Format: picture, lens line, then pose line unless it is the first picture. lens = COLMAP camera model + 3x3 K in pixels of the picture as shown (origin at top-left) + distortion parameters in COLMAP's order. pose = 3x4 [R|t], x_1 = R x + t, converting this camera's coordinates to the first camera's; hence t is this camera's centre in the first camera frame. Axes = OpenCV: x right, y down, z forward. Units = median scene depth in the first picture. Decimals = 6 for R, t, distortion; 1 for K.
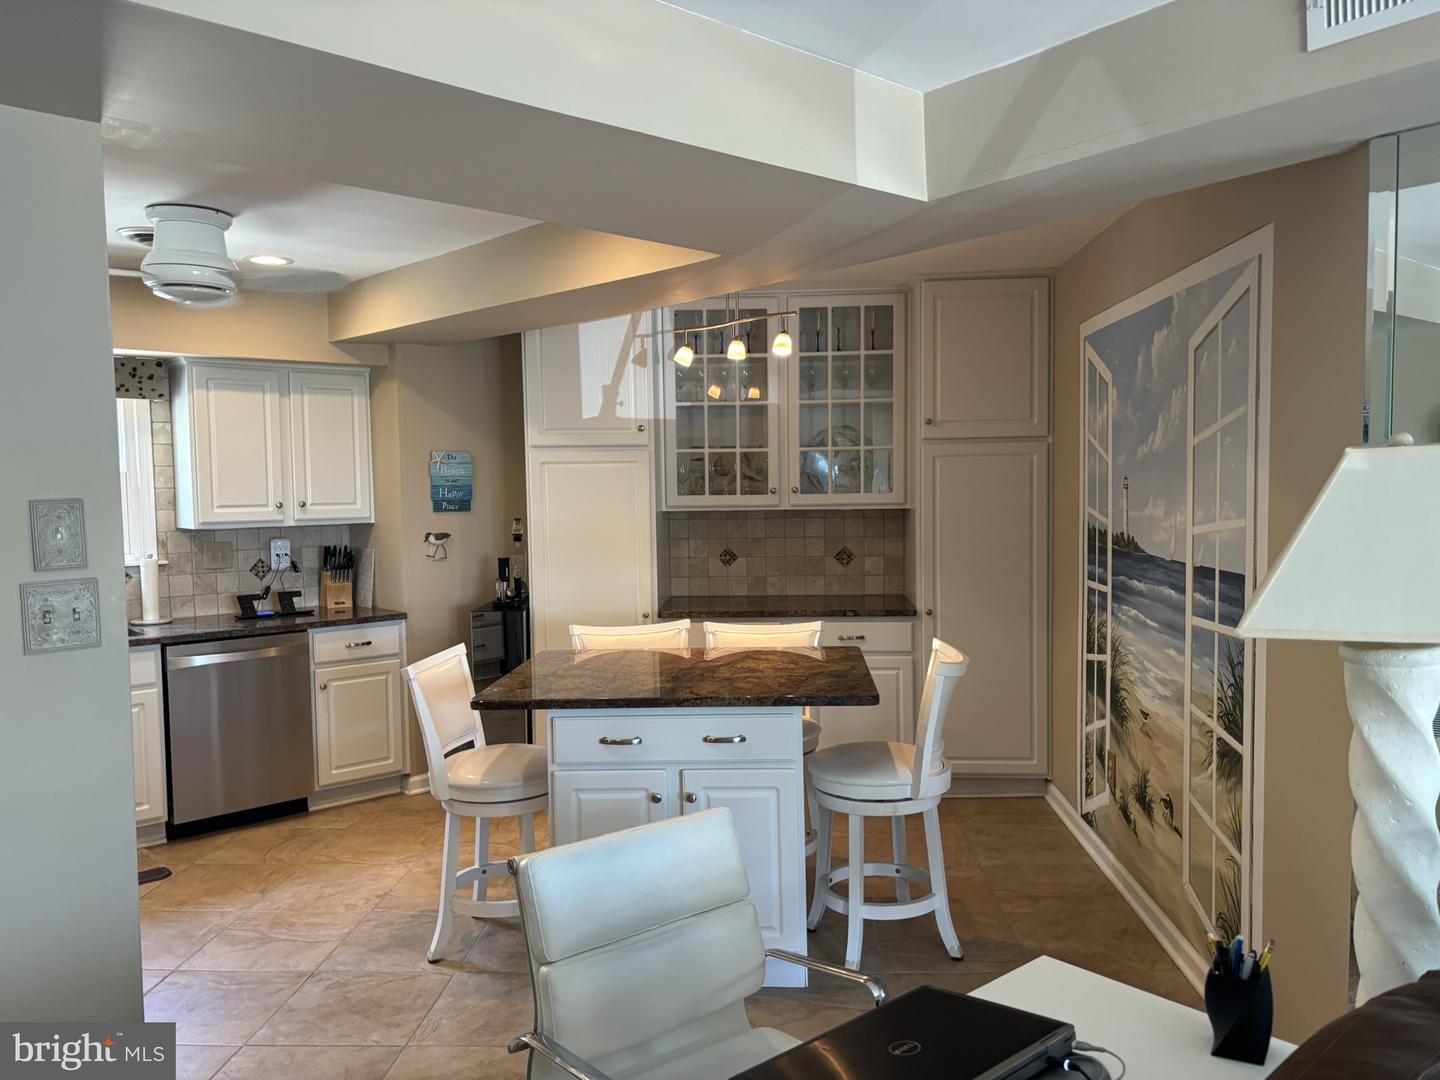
lens RADIAL K [[1082.5, 0, 723.7], [0, 1082.5, 540.4], [0, 0, 1]] dist [0.054675, -0.062243]
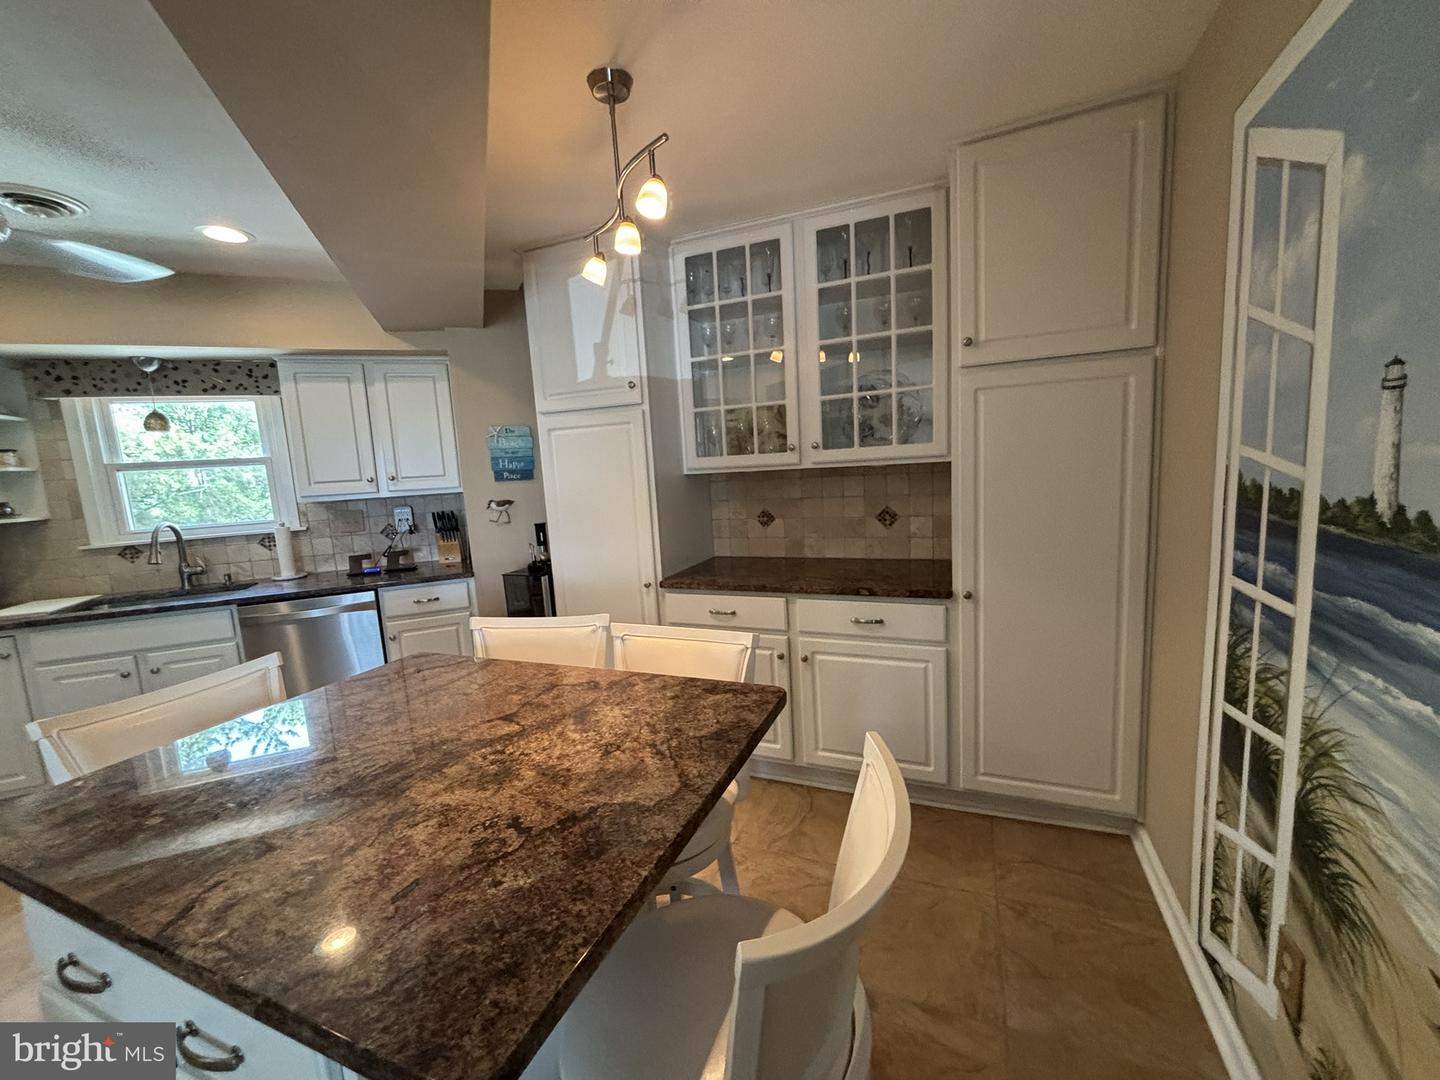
lens RADIAL K [[578.5, 0, 721.4], [0, 578.5, 535.8], [0, 0, 1]] dist [0.001357, -0.000671]
pose [[0.942471, 0.003821, -0.334265, 0.164476], [0.024390, 0.996484, 0.080160, -0.013565], [0.333396, -0.083701, 0.939064, 0.563825]]
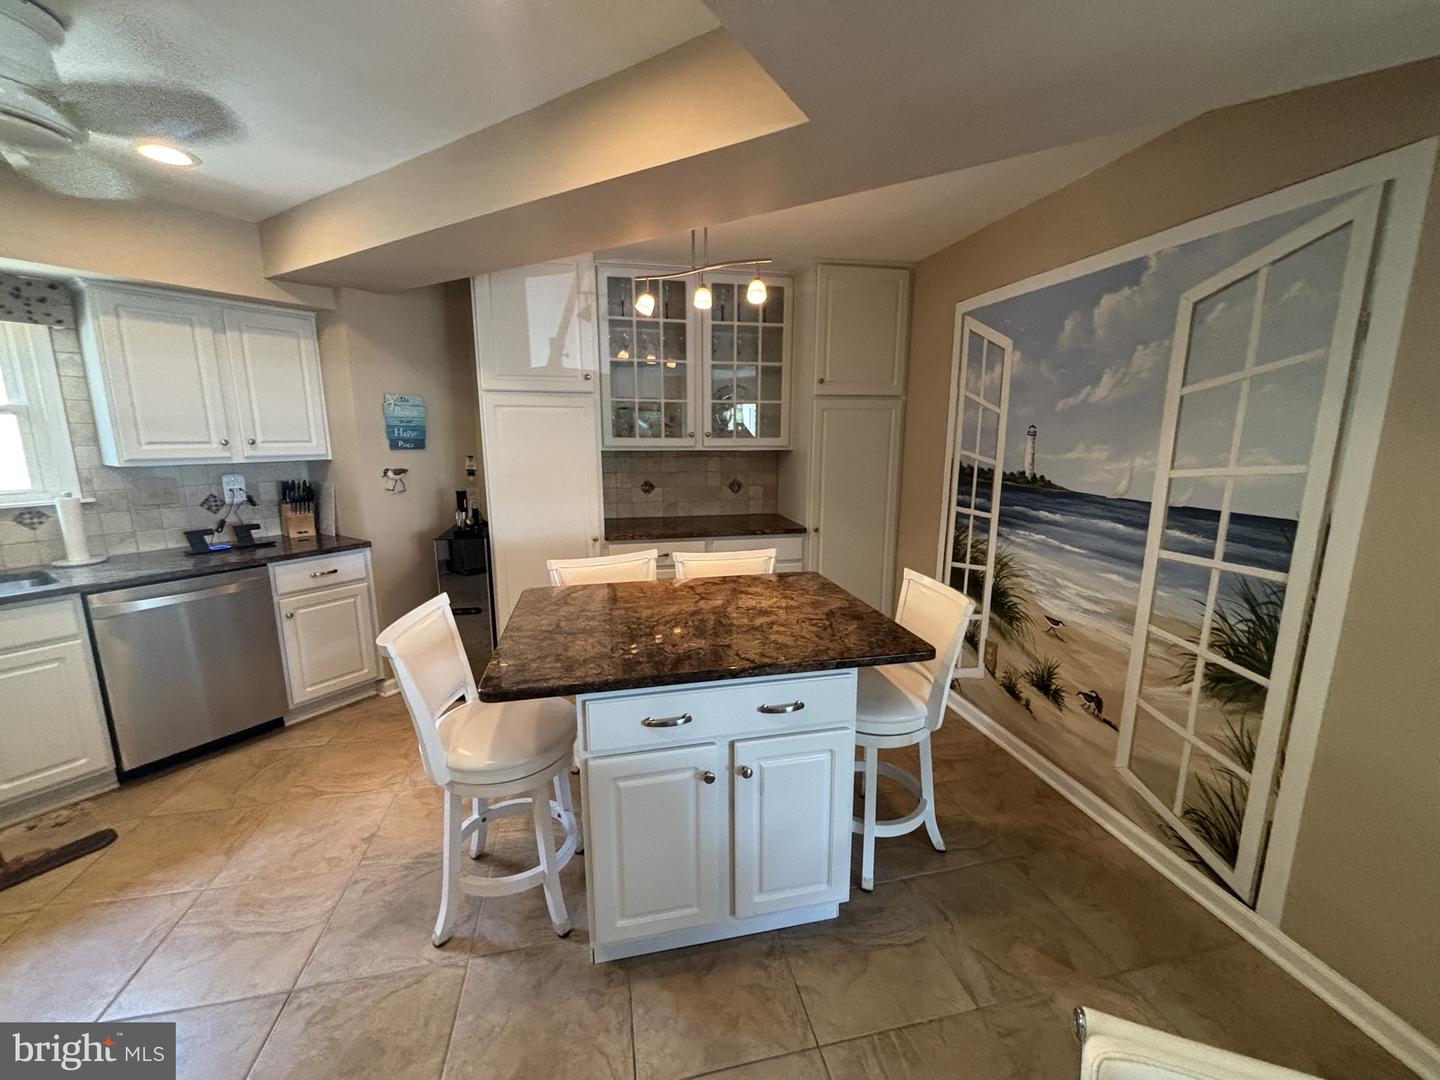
lens RADIAL K [[578.5, 0, 719.6], [0, 578.5, 536.8], [0, 0, 1]] dist [0.001357, -0.000671]
pose [[0.963913, -0.032904, 0.264177, -0.111107], [0.000084, 0.992370, 0.123296, -0.011847], [-0.266219, -0.118824, 0.956561, 0.364296]]
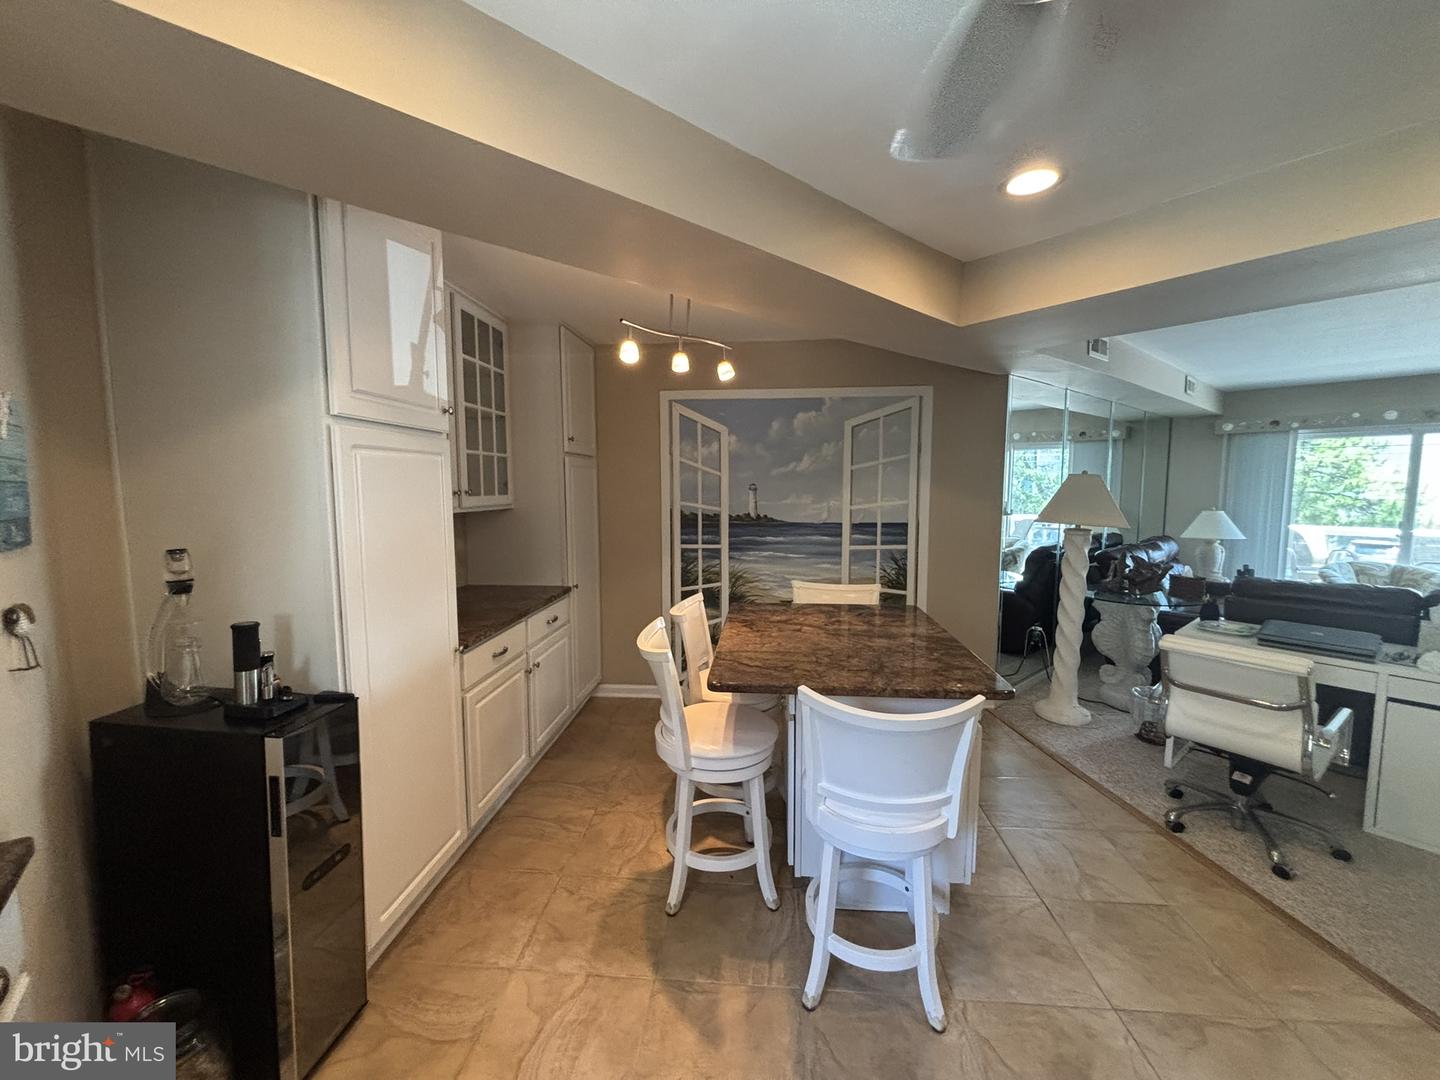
lens RADIAL K [[578.5, 0, 713.5], [0, 578.5, 547.1], [0, 0, 1]] dist [0.001357, -0.000671]
pose [[0.039540, -0.087086, 0.995416, -0.507340], [0.059446, 0.994635, 0.084657, -0.030208], [-0.997448, 0.055826, 0.044505, 0.812296]]
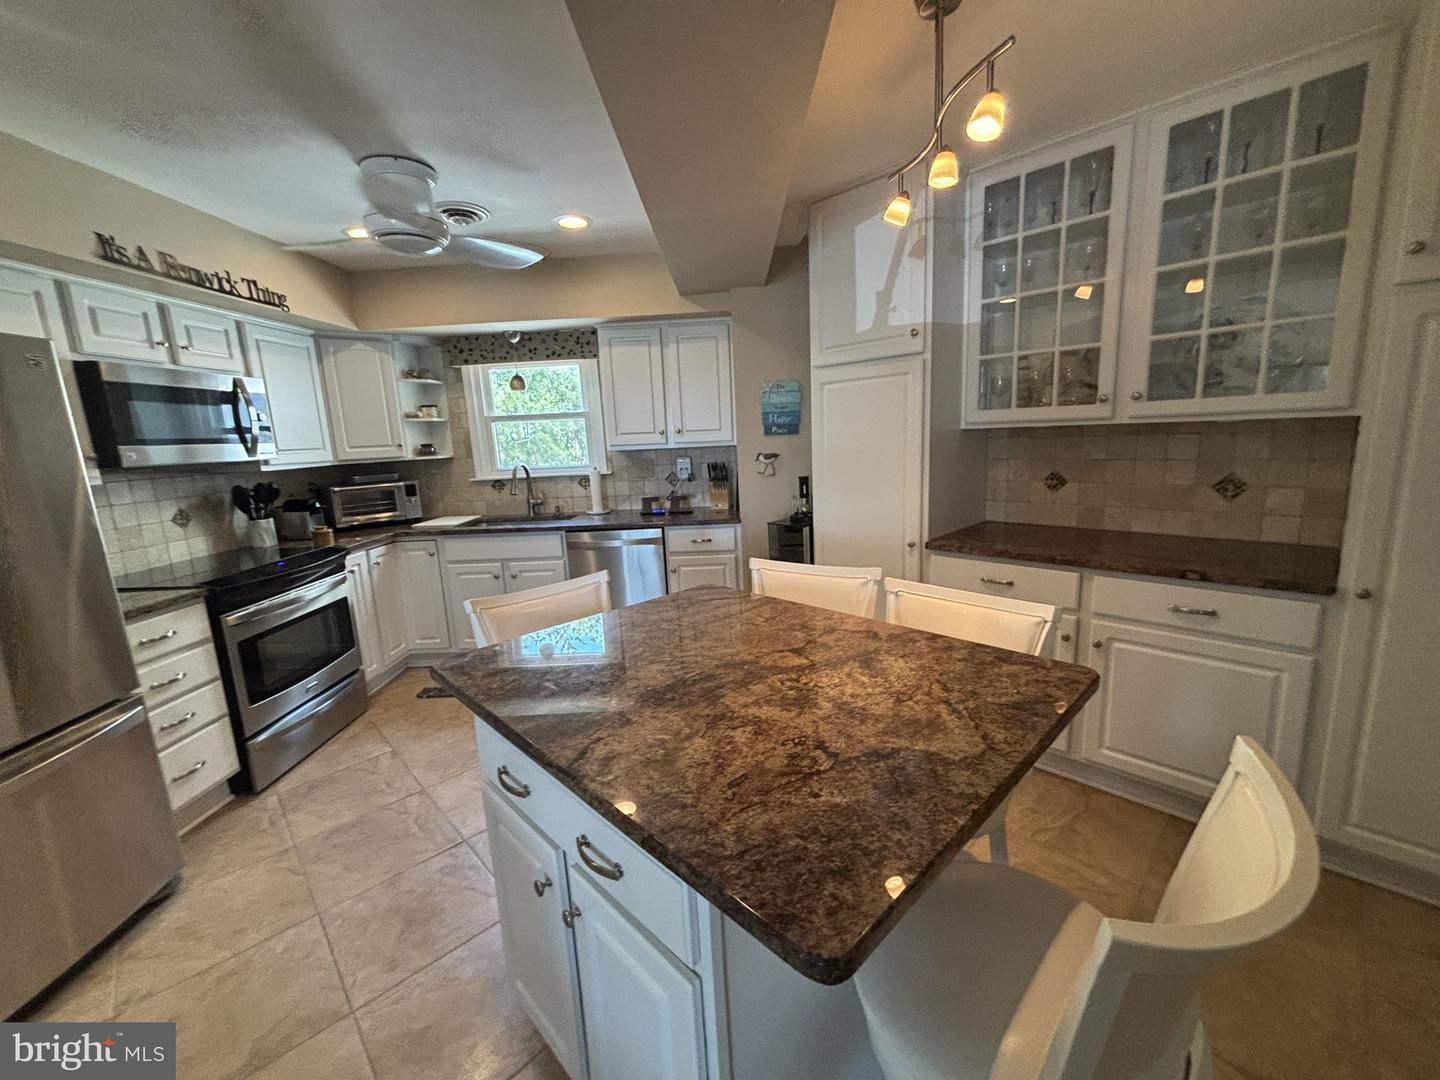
lens RADIAL K [[578.5, 0, 723.6], [0, 578.5, 535.0], [0, 0, 1]] dist [0.001357, -0.000671]
pose [[0.736952, 0.099290, -0.668613, 0.142601], [-0.002520, 0.989550, 0.144171, -0.009587], [0.675940, -0.104562, 0.729501, 0.547668]]
